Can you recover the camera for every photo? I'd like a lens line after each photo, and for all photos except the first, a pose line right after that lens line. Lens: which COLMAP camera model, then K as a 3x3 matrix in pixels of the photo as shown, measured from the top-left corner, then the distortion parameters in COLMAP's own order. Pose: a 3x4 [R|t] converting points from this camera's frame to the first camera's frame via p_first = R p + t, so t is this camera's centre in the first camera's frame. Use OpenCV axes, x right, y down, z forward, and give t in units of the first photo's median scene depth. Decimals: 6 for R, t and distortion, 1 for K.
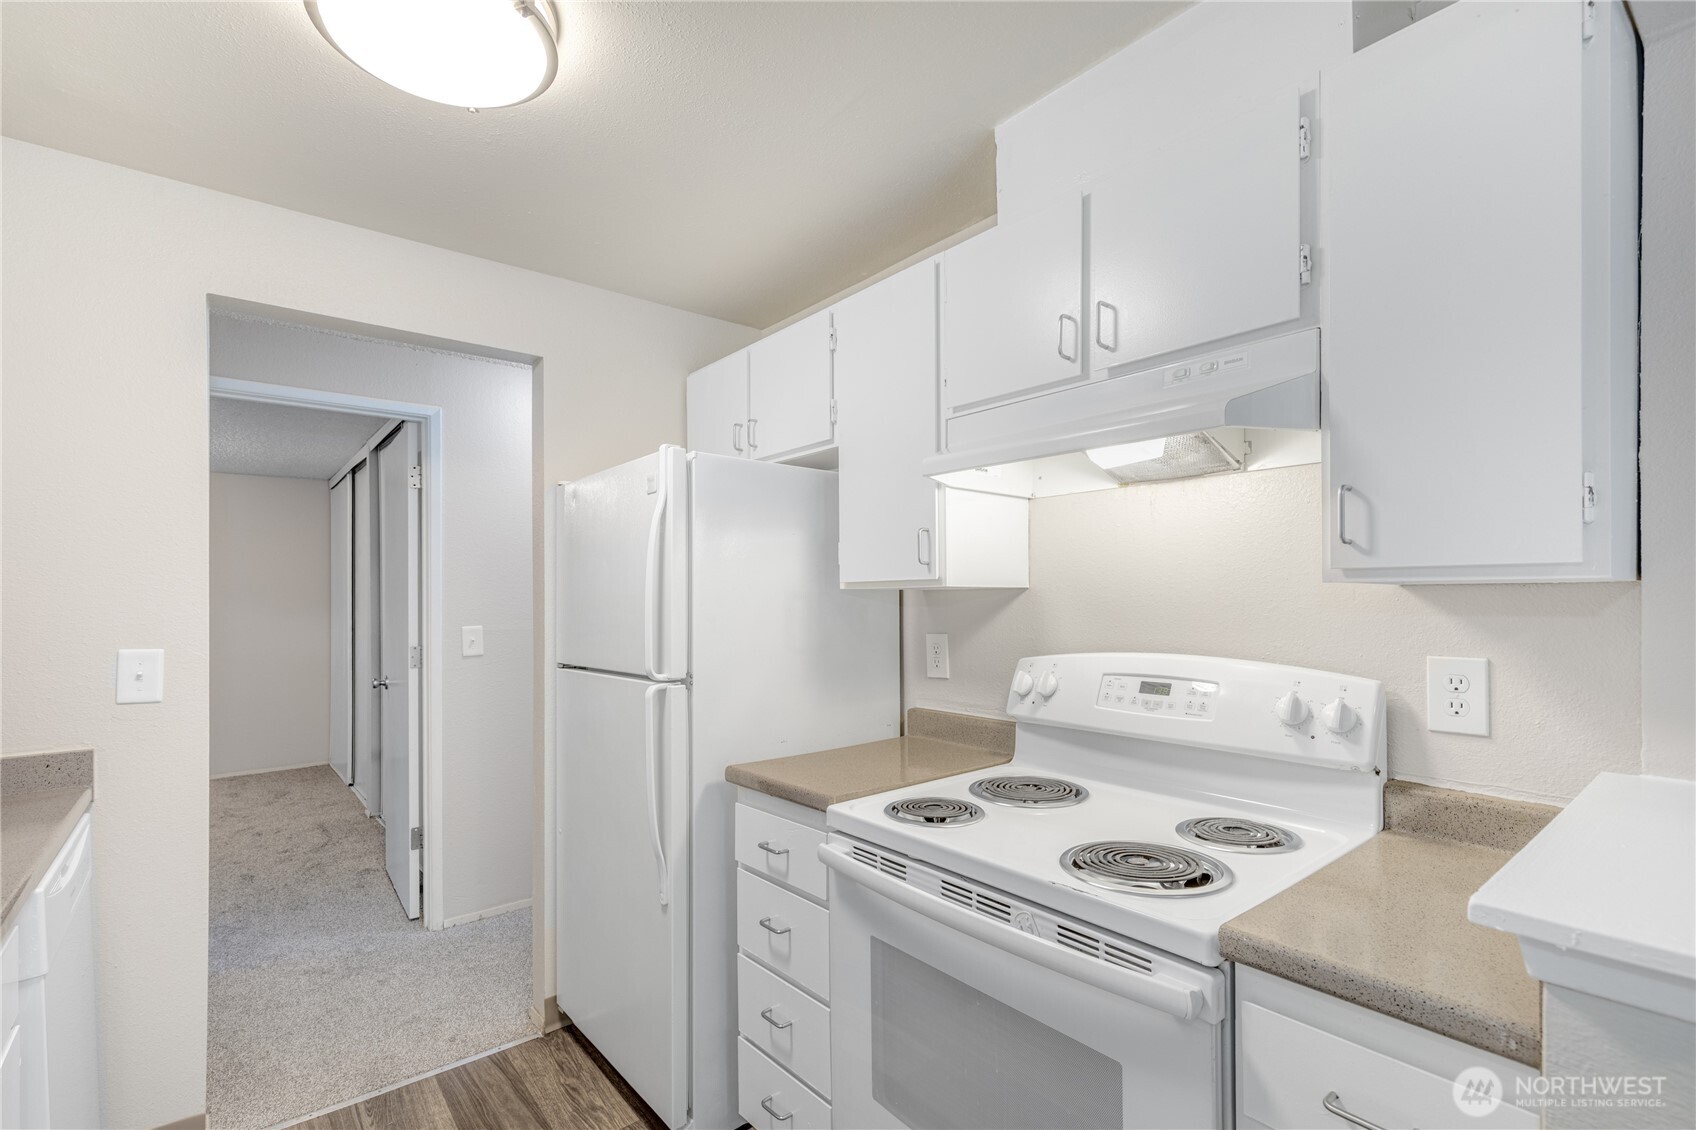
lens RADIAL K [[780.2, 0, 846.8], [0, 780.2, 603.1], [0, 0, 1]] dist [0.006522, -0.000019]
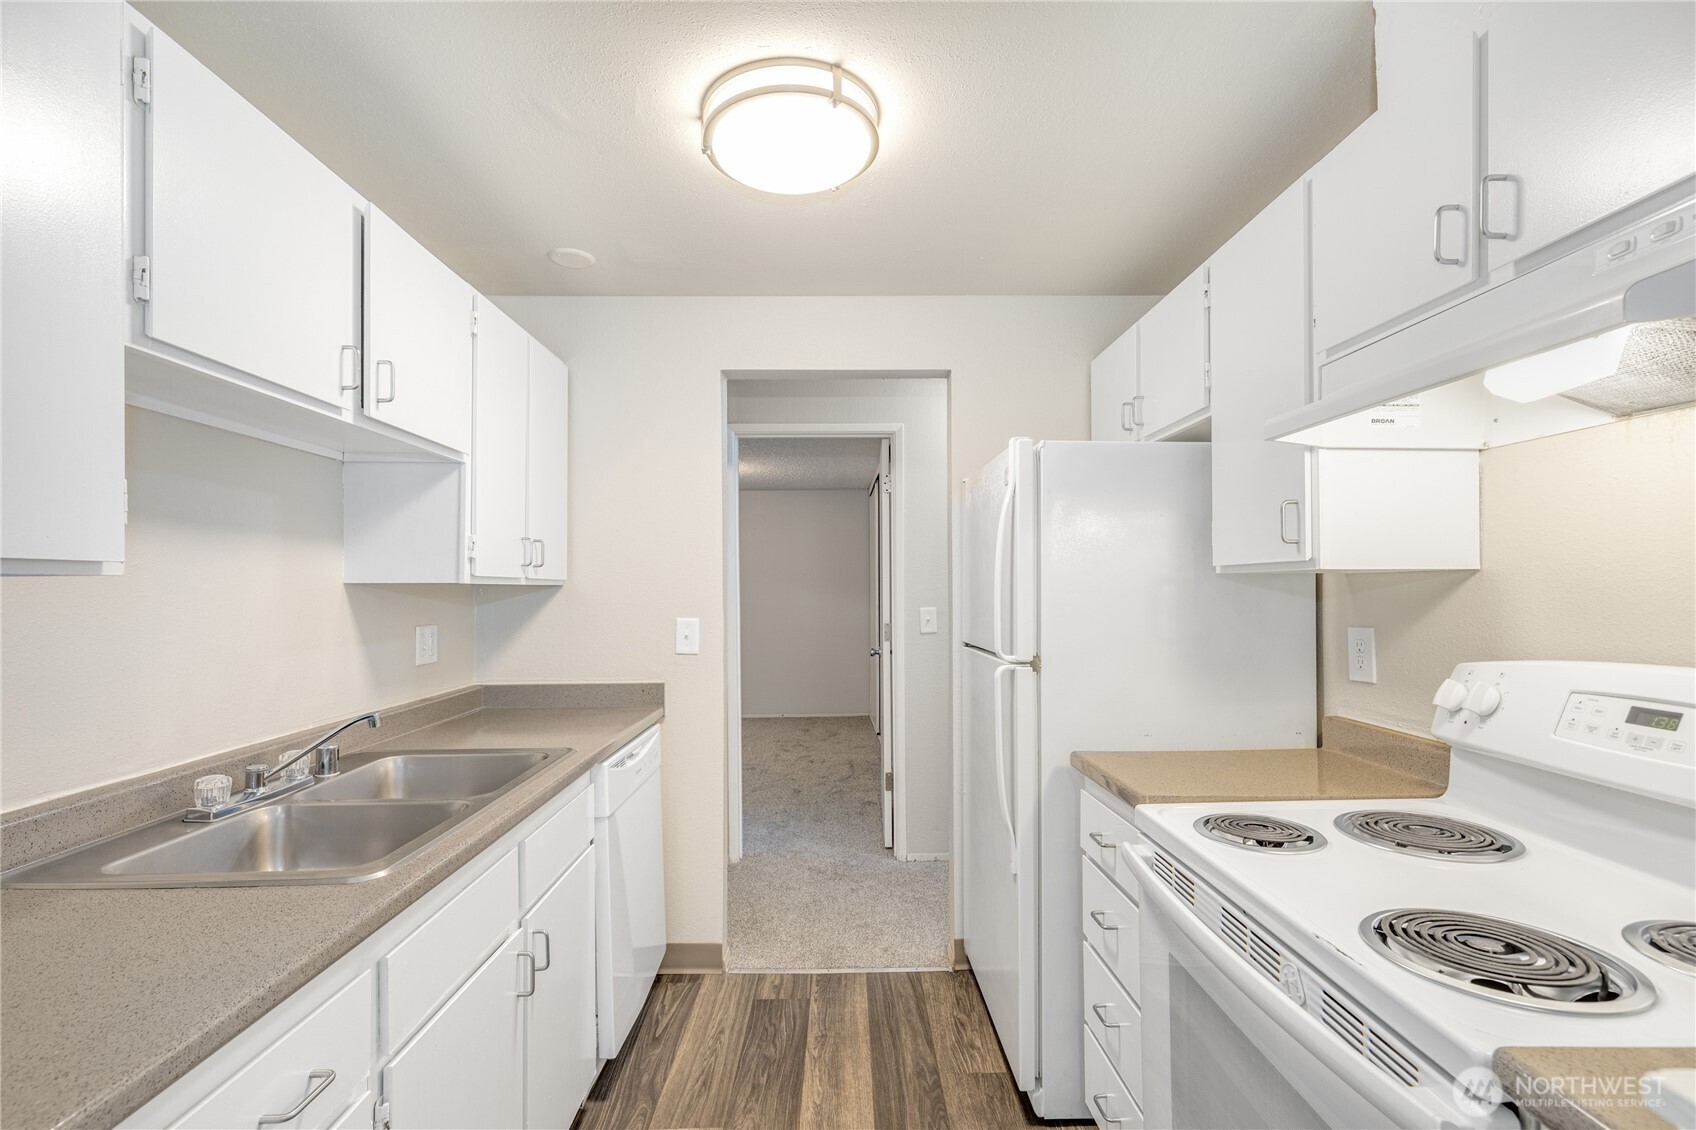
lens RADIAL K [[768.8, 0, 845.5], [0, 768.8, 590.1], [0, 0, 1]] dist [0.001865, -0.000267]
pose [[0.780362, 0.004638, -0.625311, 0.215411], [-0.002665, 0.999988, 0.004092, -0.000866], [0.625322, -0.001527, 0.780365, 0.044964]]
